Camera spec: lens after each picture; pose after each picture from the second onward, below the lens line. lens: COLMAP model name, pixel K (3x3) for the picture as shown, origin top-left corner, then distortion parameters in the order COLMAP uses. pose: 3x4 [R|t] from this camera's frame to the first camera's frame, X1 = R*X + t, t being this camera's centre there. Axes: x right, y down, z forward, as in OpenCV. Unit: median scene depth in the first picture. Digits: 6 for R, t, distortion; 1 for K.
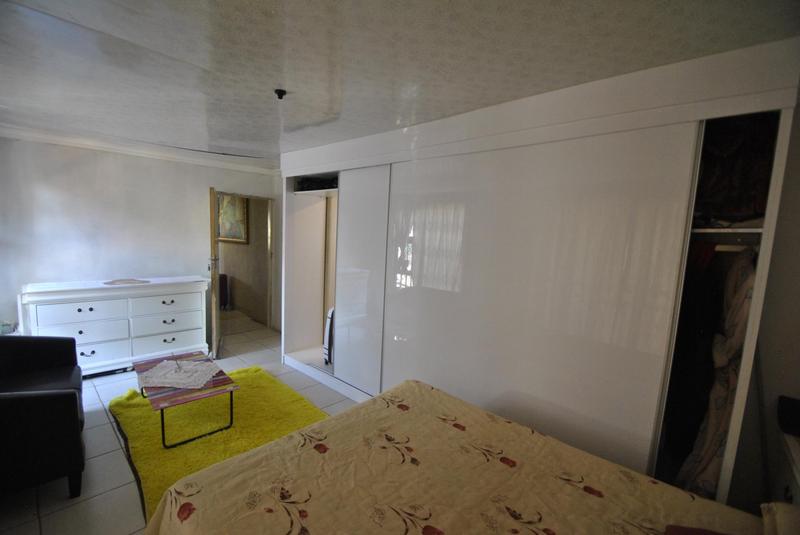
lens RADIAL K [[351.2, 0, 390.4], [0, 351.2, 275.8], [0, 0, 1]] dist [0.017160, -0.014439]
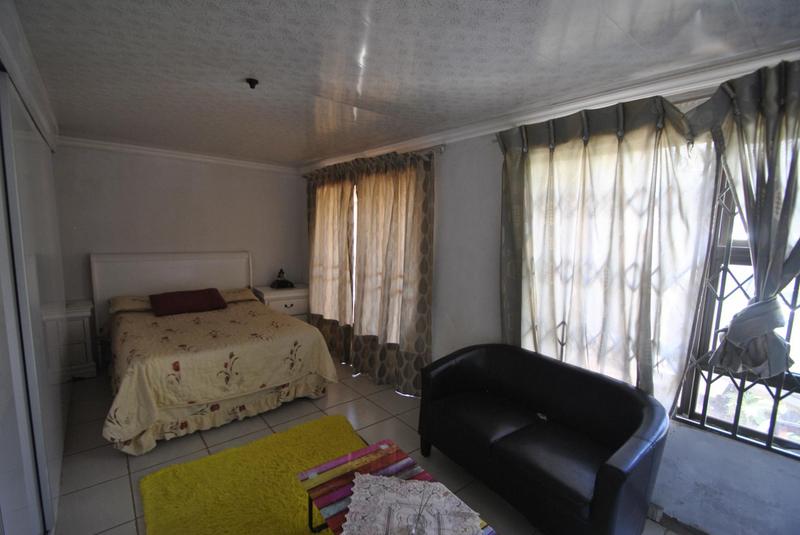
lens RADIAL K [[351.2, 0, 390.4], [0, 351.2, 275.8], [0, 0, 1]] dist [0.017160, -0.014439]
pose [[-0.989402, -0.090143, 0.113834, -0.639679], [-0.059655, 0.967094, 0.247327, -0.203736], [-0.132383, 0.237915, -0.962222, 1.520934]]
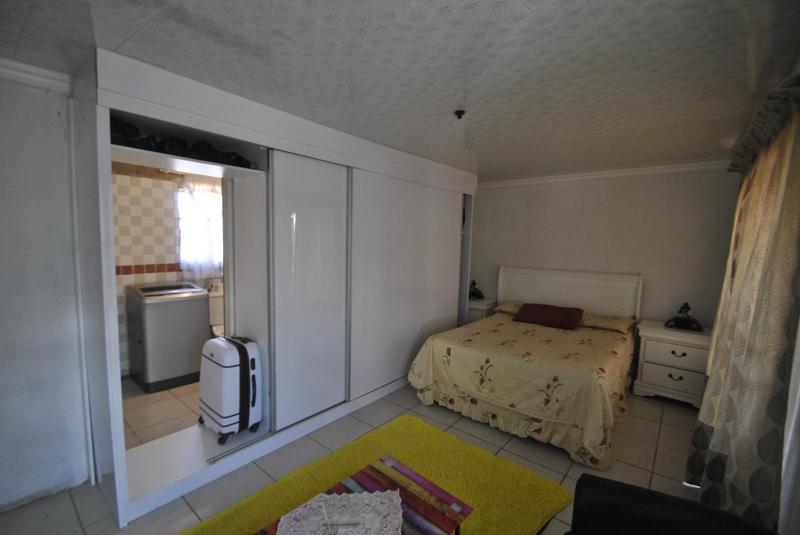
lens RADIAL K [[351.2, 0, 390.4], [0, 351.2, 275.8], [0, 0, 1]] dist [0.017160, -0.014439]
pose [[-0.052110, -0.150039, 0.987306, -1.101403], [0.092306, 0.983693, 0.154362, -0.161663], [-0.994366, 0.099178, -0.037411, 0.989357]]
